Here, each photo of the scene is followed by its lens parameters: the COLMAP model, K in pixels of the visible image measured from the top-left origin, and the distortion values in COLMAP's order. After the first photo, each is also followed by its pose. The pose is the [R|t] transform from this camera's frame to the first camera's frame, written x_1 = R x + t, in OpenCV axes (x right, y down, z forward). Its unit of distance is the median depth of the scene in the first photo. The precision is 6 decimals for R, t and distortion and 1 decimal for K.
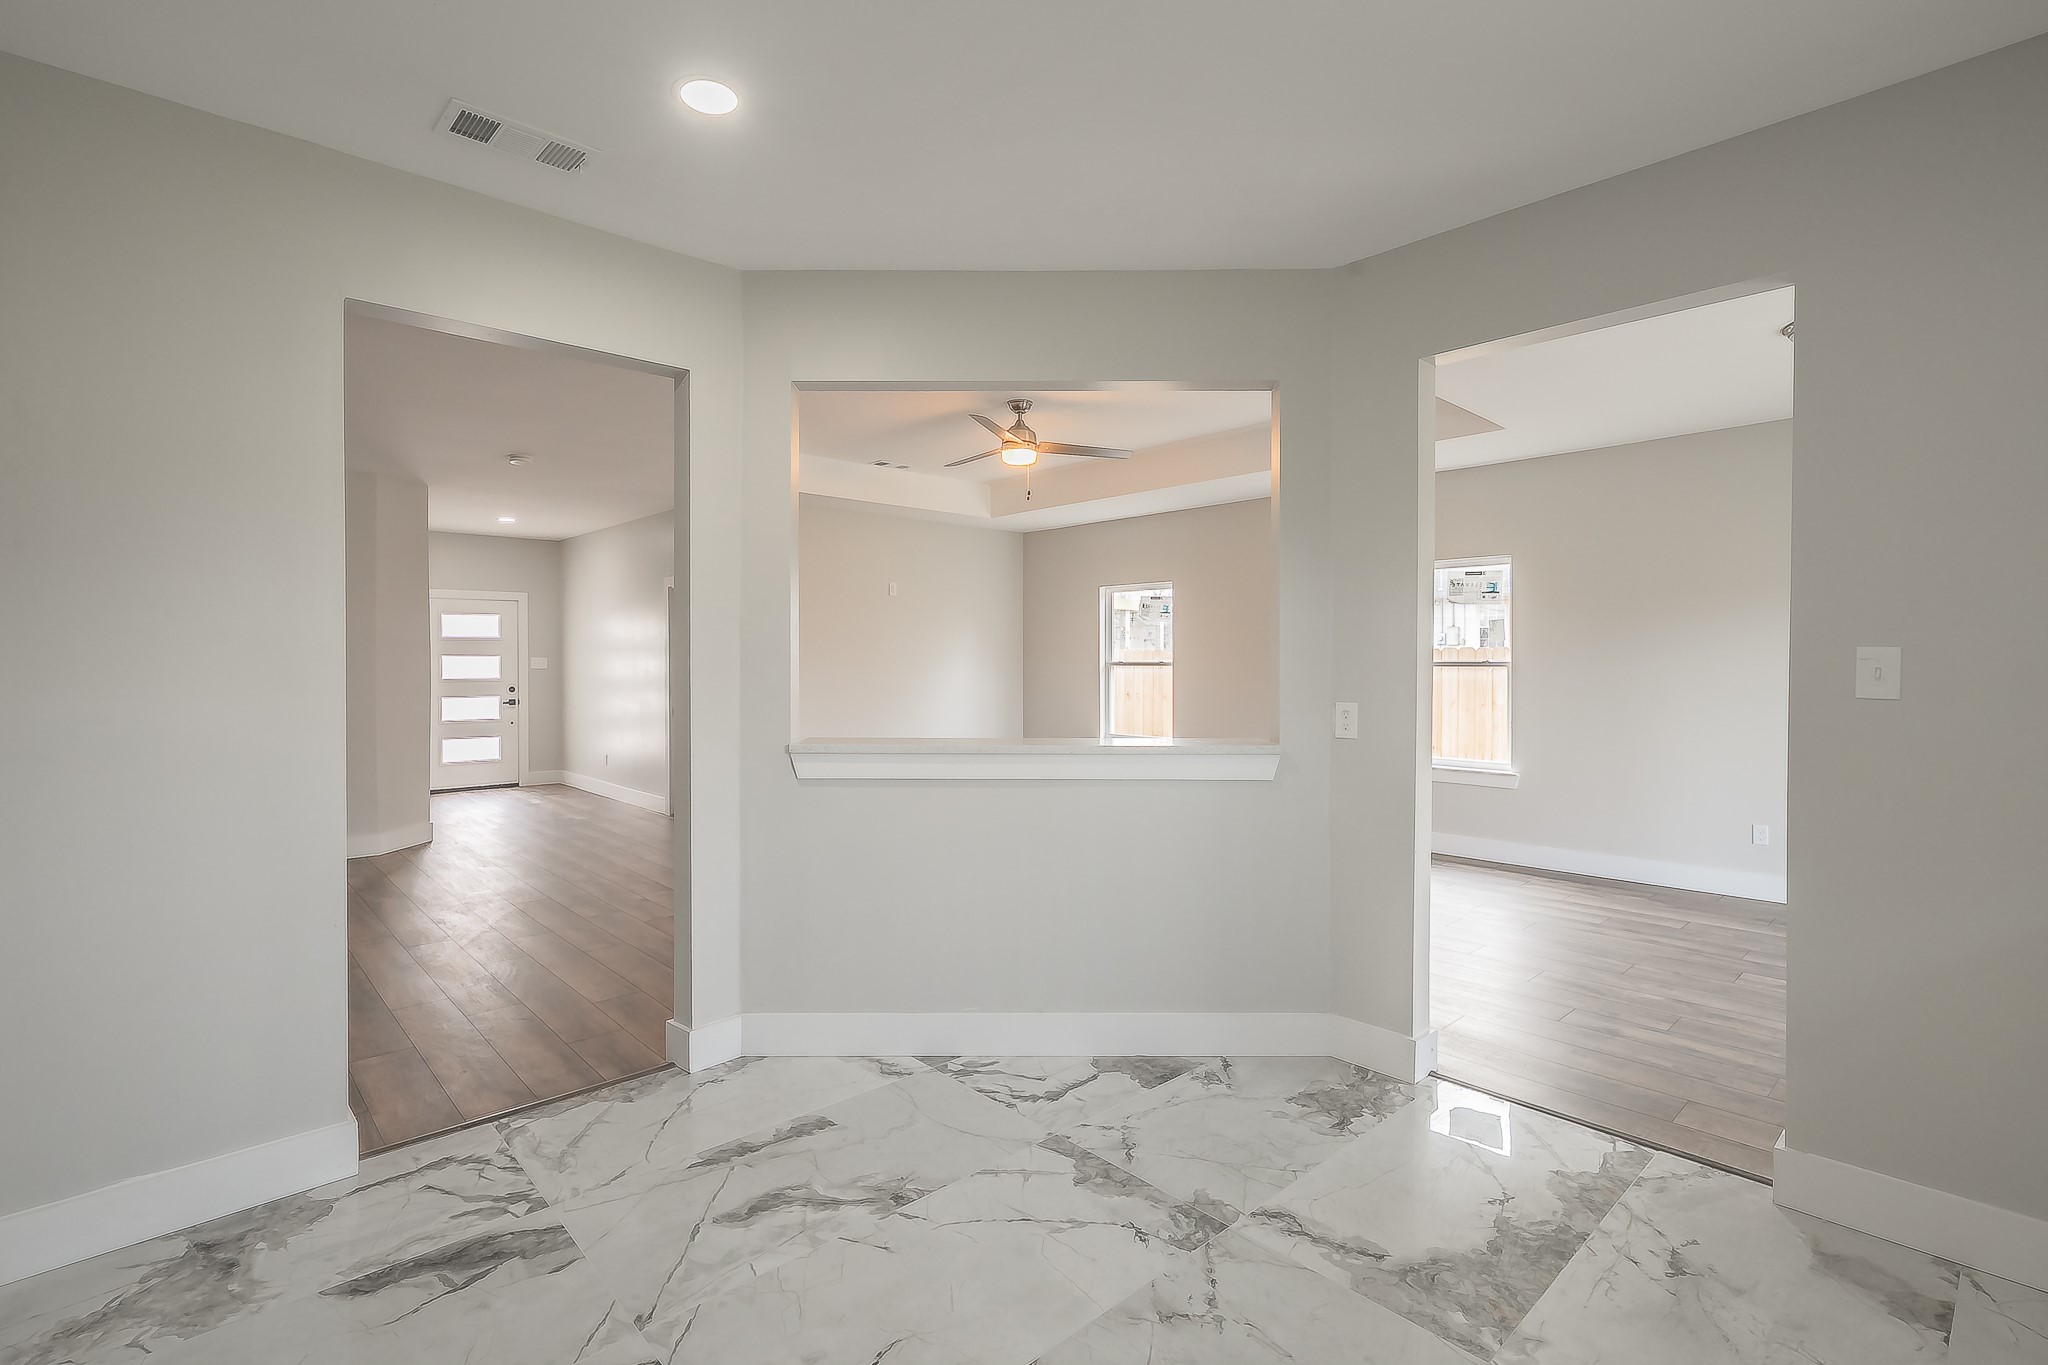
lens RADIAL K [[963.1, 0, 1038.8], [0, 963.1, 652.3], [0, 0, 1]] dist [0.010767, -0.000695]
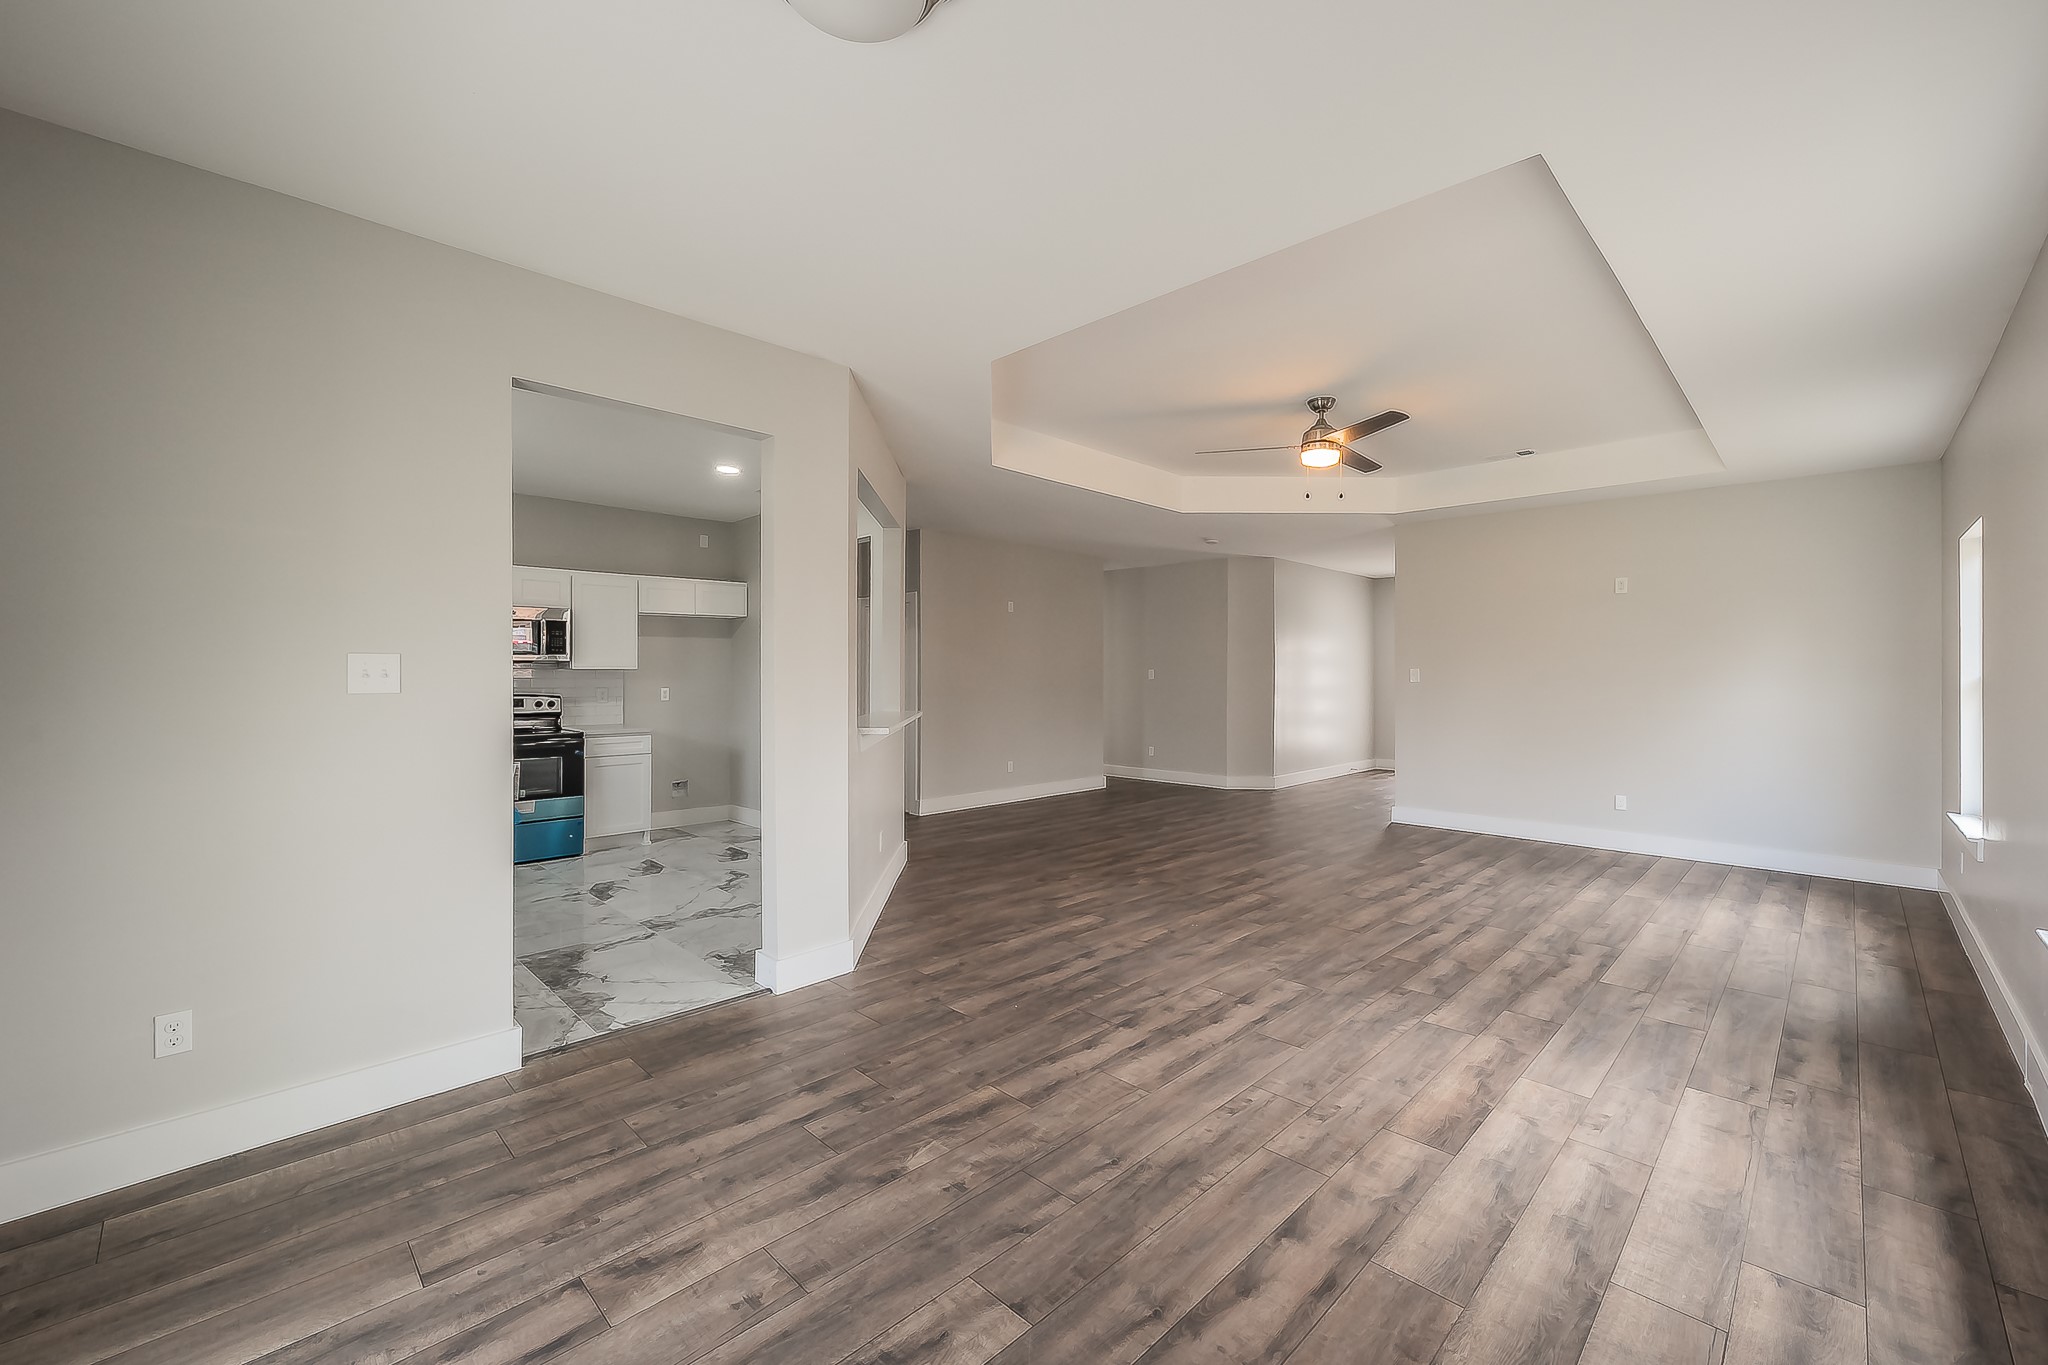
lens RADIAL K [[830.2, 0, 995.4], [0, 830.2, 669.8], [0, 0, 1]] dist [0.028344, -0.001570]
pose [[-0.013562, -0.010381, -0.999854, 1.714789], [0.007341, 0.999918, -0.010481, 0.040016], [0.999881, -0.007482, -0.013485, 1.509311]]
